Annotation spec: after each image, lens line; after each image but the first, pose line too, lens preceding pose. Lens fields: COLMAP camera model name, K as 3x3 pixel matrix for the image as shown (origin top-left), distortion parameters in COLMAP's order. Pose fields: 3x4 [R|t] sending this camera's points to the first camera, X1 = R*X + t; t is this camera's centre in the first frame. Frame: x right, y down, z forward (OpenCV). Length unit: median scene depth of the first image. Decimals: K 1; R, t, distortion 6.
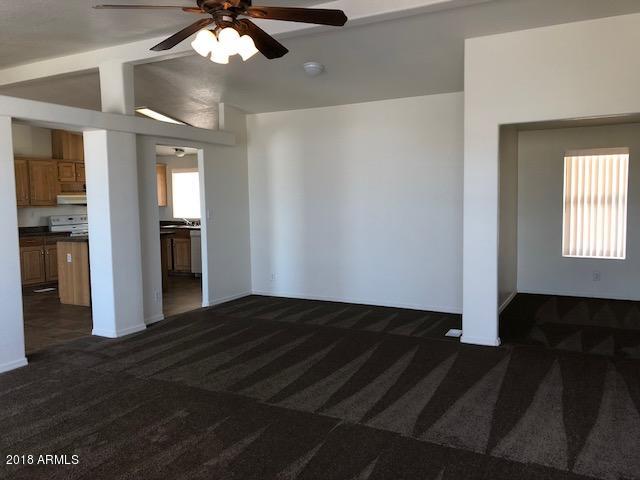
lens RADIAL K [[521.7, 0, 320.6], [0, 521.7, 236.5], [0, 0, 1]] dist [0.006083, -0.000735]
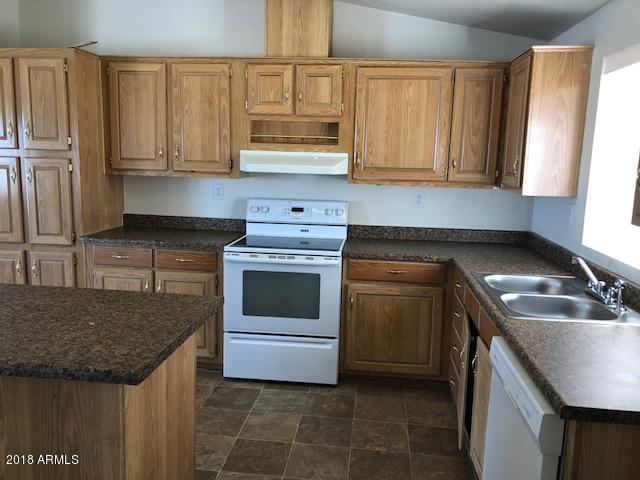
lens RADIAL K [[521.7, 0, 320.6], [0, 521.7, 236.5], [0, 0, 1]] dist [0.006083, -0.000735]
pose [[0.377774, 0.168706, -0.910398, -0.100430], [-0.100285, 0.984931, 0.140904, -0.073901], [0.920451, 0.038069, 0.389000, 0.882502]]
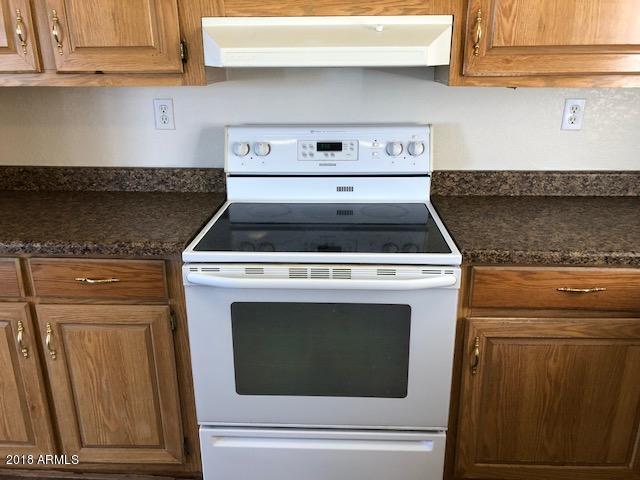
lens RADIAL K [[537.5, 0, 320.0], [0, 537.5, 240.0], [0, 0, 1]] dist [0.001902, -0.002853]
pose [[0.429045, 0.303396, -0.850806, -0.302762], [-0.064431, 0.949784, 0.306201, -0.063685], [0.900982, -0.076556, 0.427048, 0.931059]]
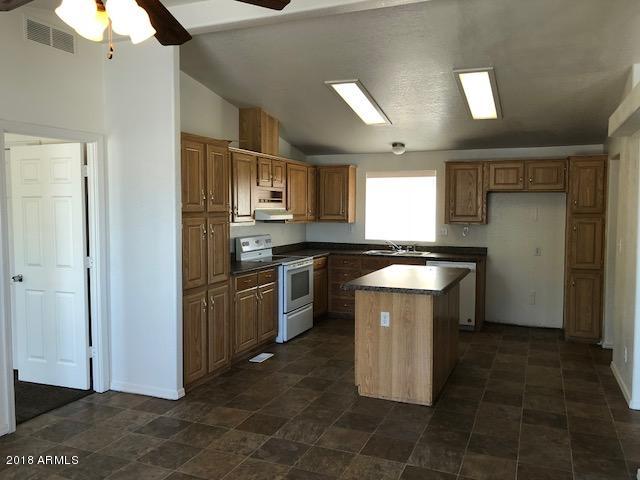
lens RADIAL K [[521.7, 0, 320.6], [0, 521.7, 236.5], [0, 0, 1]] dist [0.006083, -0.000735]
pose [[0.995204, 0.016295, 0.096457, -0.475275], [-0.014879, 0.999771, -0.015381, -0.031872], [-0.096686, 0.013872, 0.995218, 0.333606]]
